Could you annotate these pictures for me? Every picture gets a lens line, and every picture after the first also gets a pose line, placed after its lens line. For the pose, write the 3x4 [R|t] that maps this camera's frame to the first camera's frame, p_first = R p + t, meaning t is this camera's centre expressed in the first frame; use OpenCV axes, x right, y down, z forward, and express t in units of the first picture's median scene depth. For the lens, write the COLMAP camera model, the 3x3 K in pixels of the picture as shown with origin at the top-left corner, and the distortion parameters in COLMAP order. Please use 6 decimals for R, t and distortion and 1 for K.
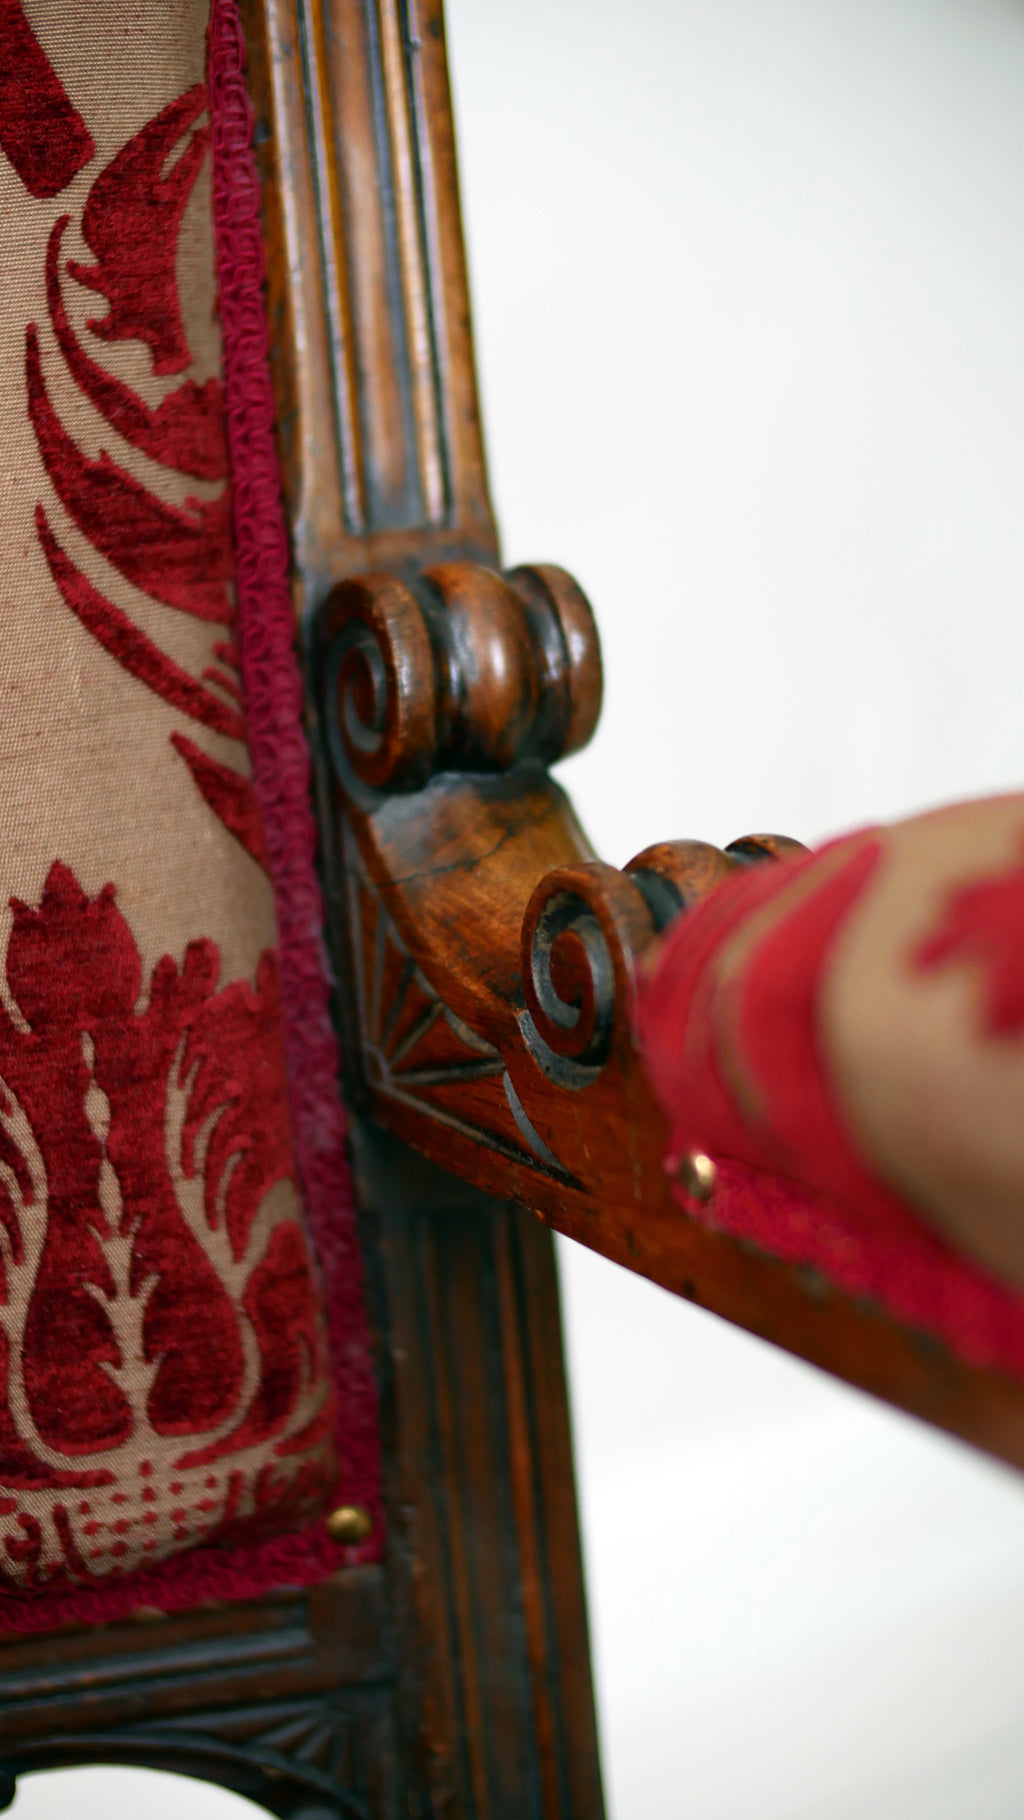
lens RADIAL K [[2795.5, 0, 522.7], [0, 2795.5, 906.7], [0, 0, 1]] dist [-0.201419, 0.000000]
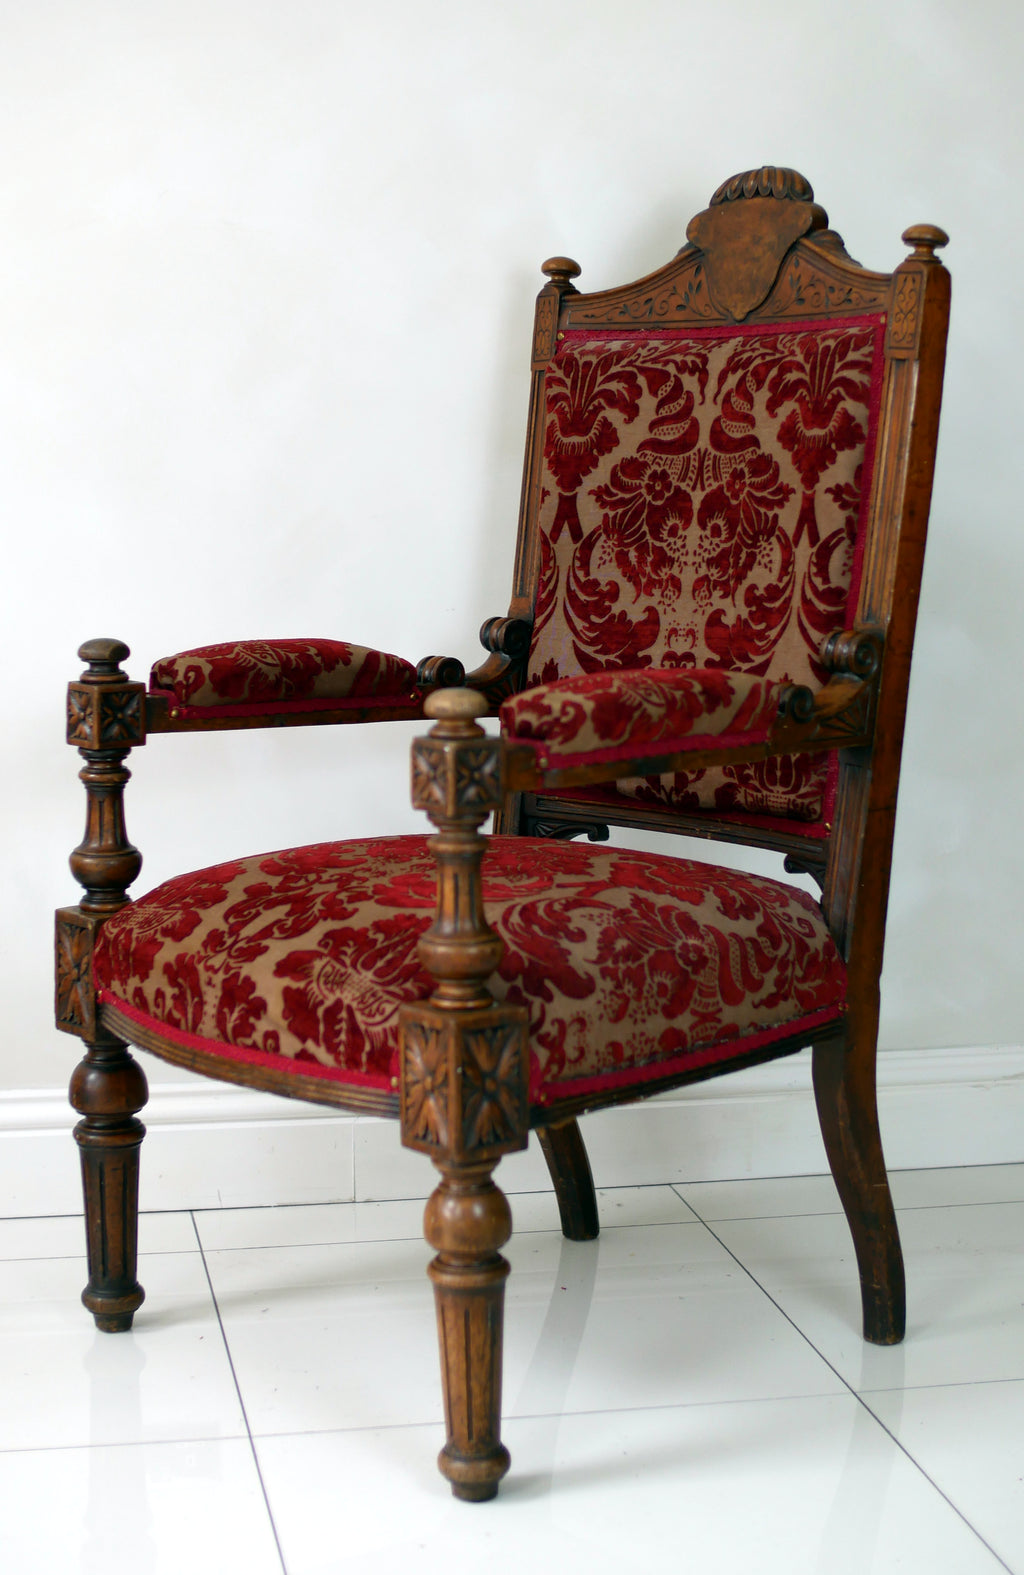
lens RADIAL K [[2883.6, 0, 563.4], [0, 2883.6, 753.7], [0, 0, 1]] dist [-0.191210, 0.000000]
pose [[0.257419, 0.178241, -0.949719, 4.852741], [-0.207721, 0.970071, 0.125759, -0.458448], [0.943710, 0.164904, 0.286739, -0.930319]]
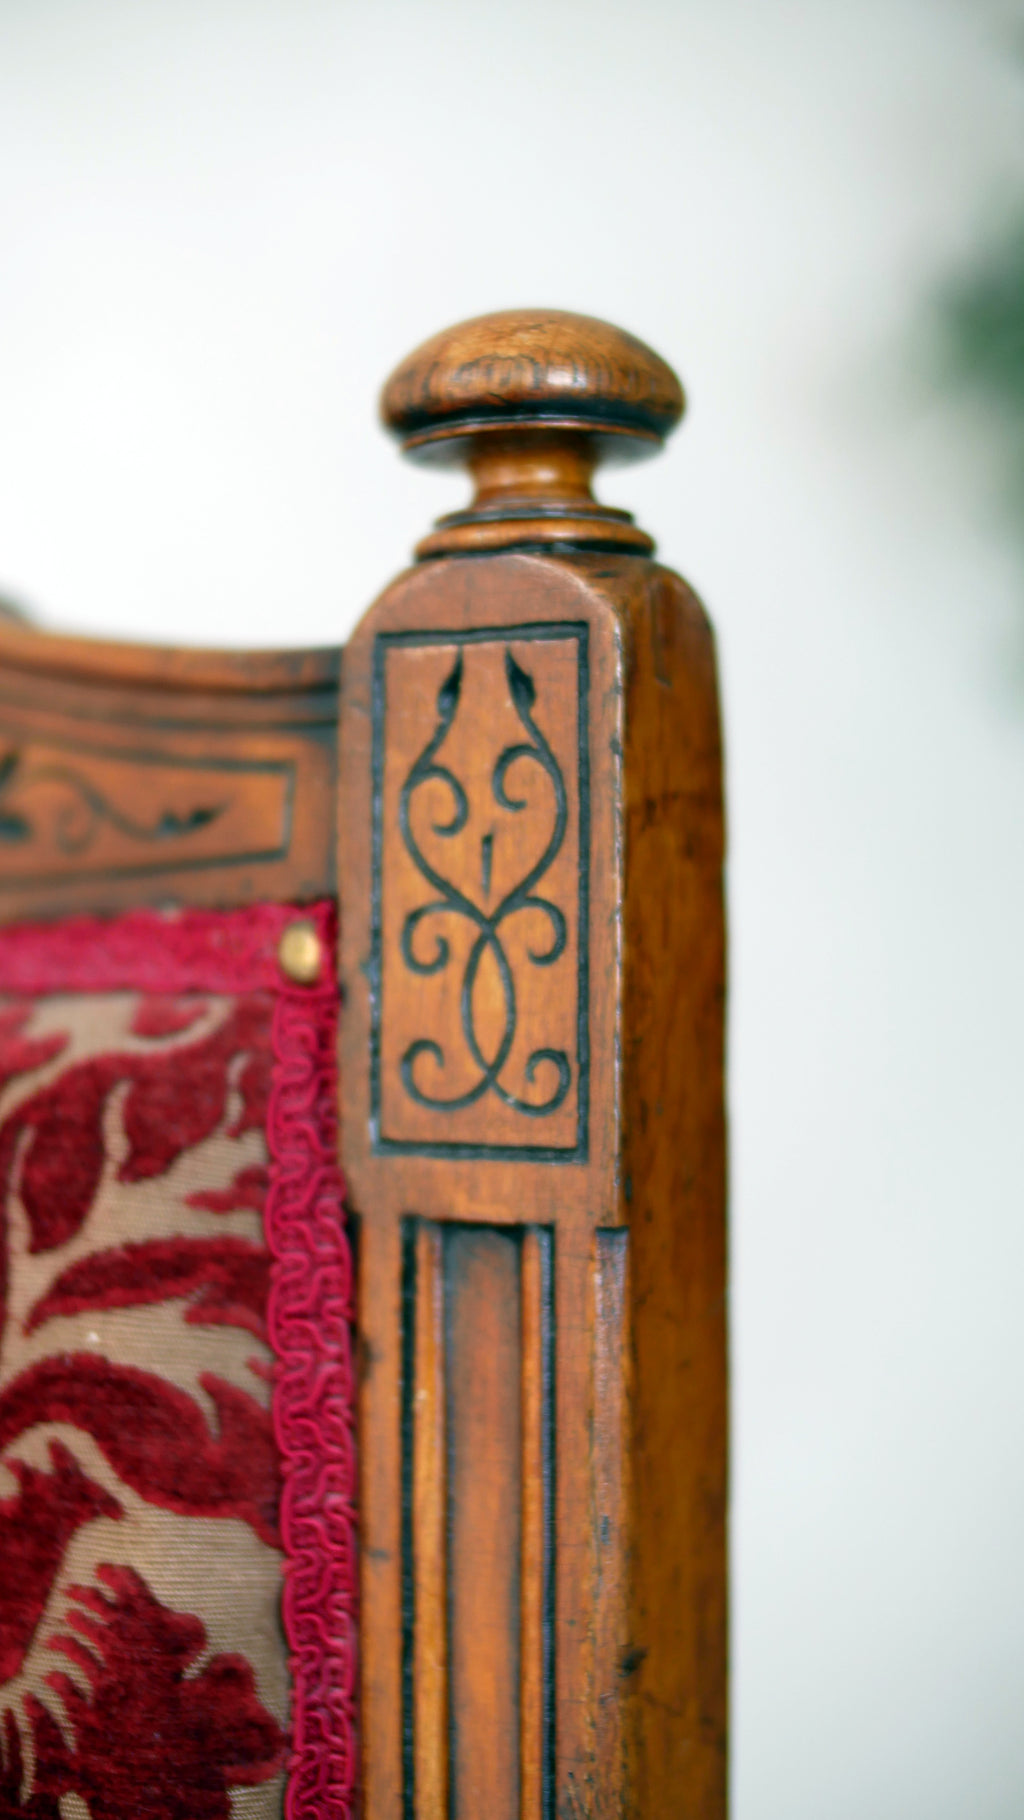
lens RADIAL K [[2795.5, 0, 509.3], [0, 2795.5, 909.3], [0, 0, 1]] dist [-0.201419, 0.000000]
pose [[0.608054, 0.072298, -0.790597, 0.498787], [-0.116070, 0.993240, 0.001559, -0.713324], [0.785365, 0.090816, 0.612335, 0.573595]]
